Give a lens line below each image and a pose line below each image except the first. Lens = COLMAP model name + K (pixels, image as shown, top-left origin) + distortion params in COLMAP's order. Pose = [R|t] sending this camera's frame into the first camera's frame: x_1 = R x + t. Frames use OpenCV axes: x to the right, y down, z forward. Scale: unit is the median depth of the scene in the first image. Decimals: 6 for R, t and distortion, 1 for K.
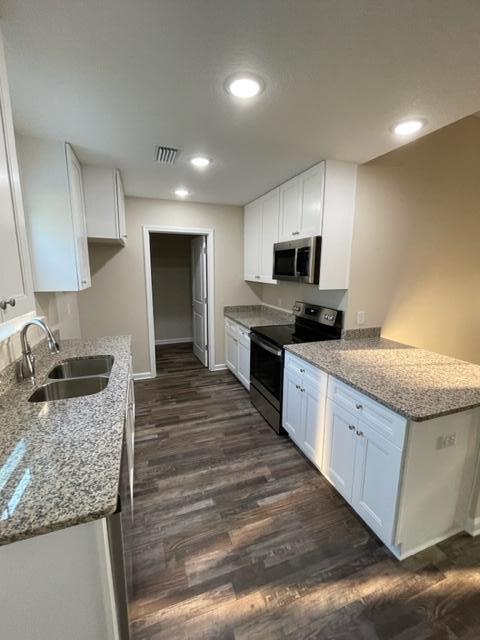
lens RADIAL K [[276.4, 0, 238.0], [0, 276.4, 318.8], [0, 0, 1]] dist [-0.015675, 0.000493]
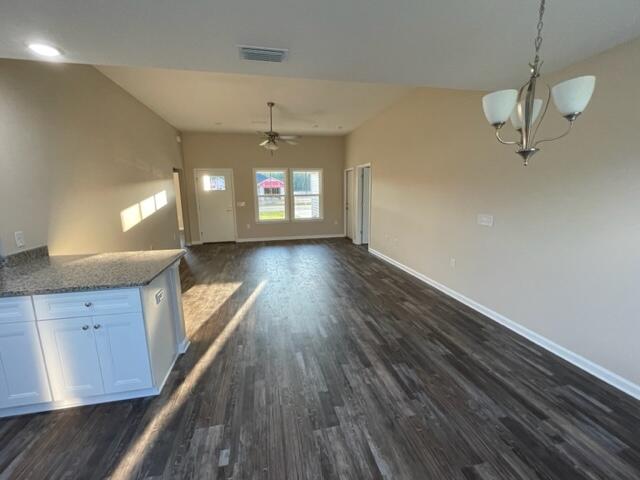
lens RADIAL K [[276.4, 0, 319.9], [0, 276.4, 245.0], [0, 0, 1]] dist [-0.015675, 0.000493]
pose [[0.129658, -0.191301, 0.972930, -0.440999], [0.182183, 0.969104, 0.166270, 0.071651], [-0.974678, 0.155693, 0.160504, -0.111670]]
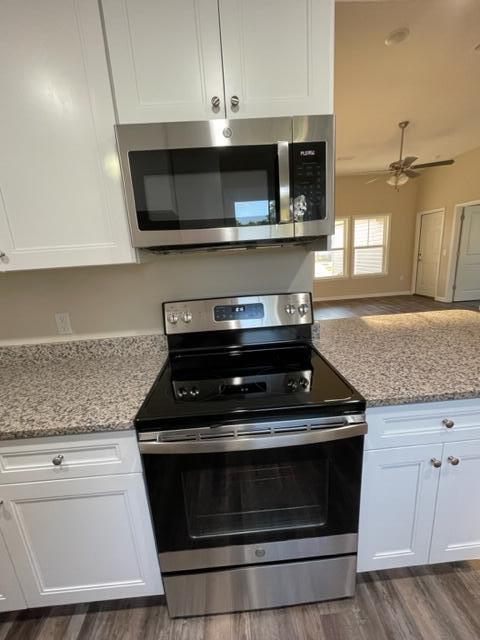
lens RADIAL K [[276.4, 0, 245.1], [0, 276.4, 313.2], [0, 0, 1]] dist [-0.015675, 0.000493]
pose [[0.264233, -0.227620, 0.937214, -0.217212], [0.231421, 0.958325, 0.167502, -0.125132], [-0.936283, 0.172631, 0.305897, 1.092811]]
